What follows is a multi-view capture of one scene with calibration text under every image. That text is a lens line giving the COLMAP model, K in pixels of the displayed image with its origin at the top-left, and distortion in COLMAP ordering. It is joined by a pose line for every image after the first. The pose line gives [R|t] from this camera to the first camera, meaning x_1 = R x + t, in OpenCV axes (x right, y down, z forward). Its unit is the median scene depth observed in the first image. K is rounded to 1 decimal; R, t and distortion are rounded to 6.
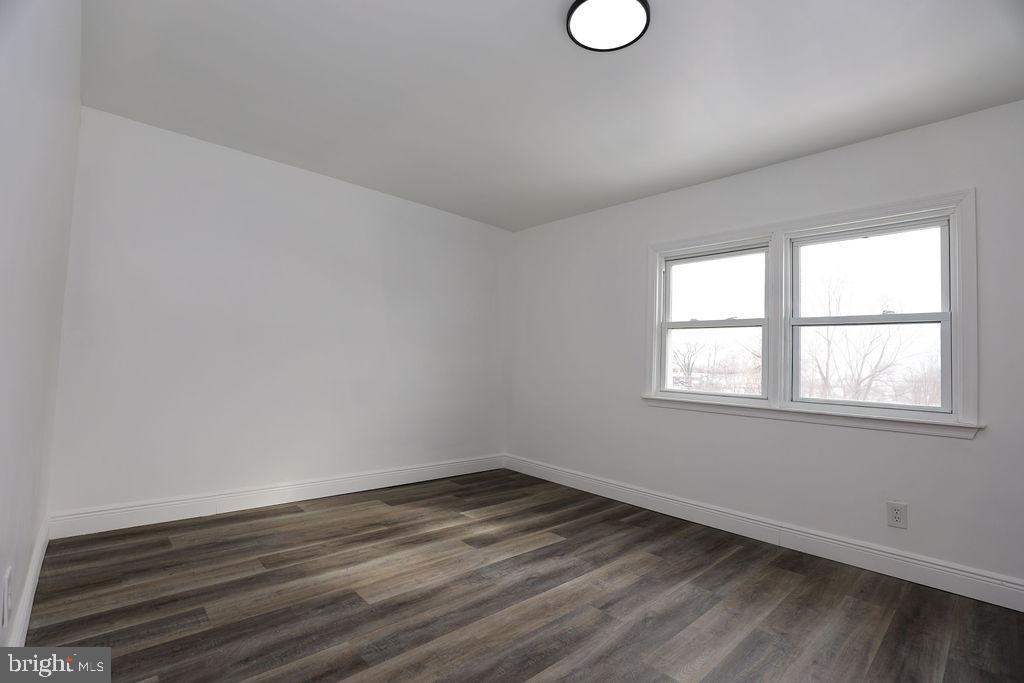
lens RADIAL K [[467.8, 0, 511.9], [0, 467.8, 336.8], [0, 0, 1]] dist [-0.036989, 0.007399]
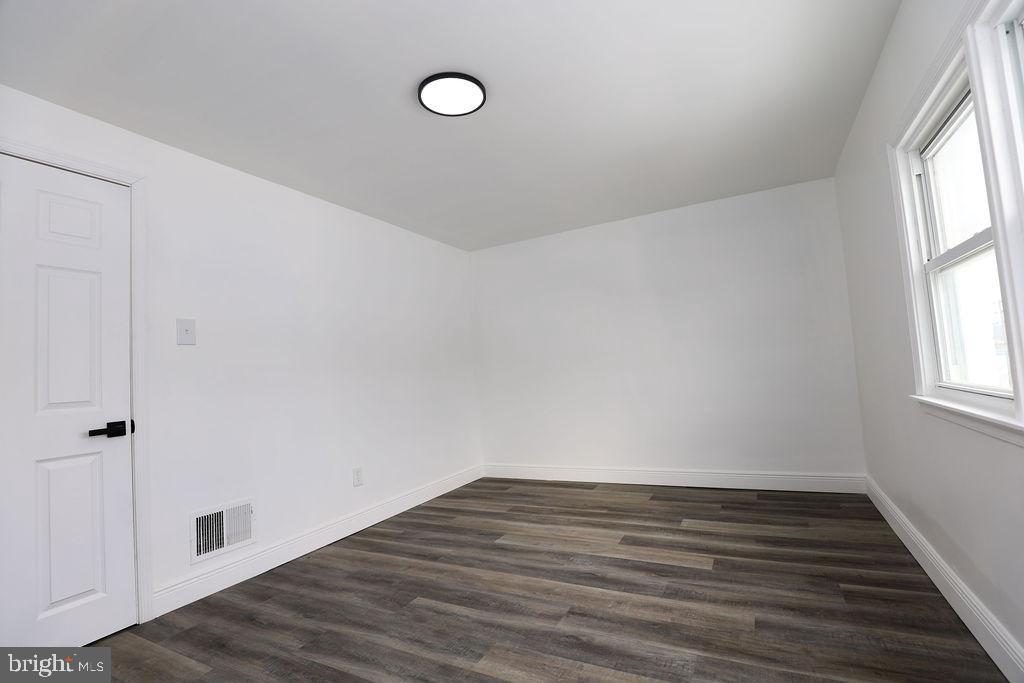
lens RADIAL K [[467.8, 0, 516.9], [0, 467.8, 341.6], [0, 0, 1]] dist [-0.036989, 0.007399]
pose [[0.330590, -0.123249, -0.935692, 1.089672], [0.130681, 0.987864, -0.083950, 0.068844], [0.934683, -0.094525, 0.342684, 0.558404]]
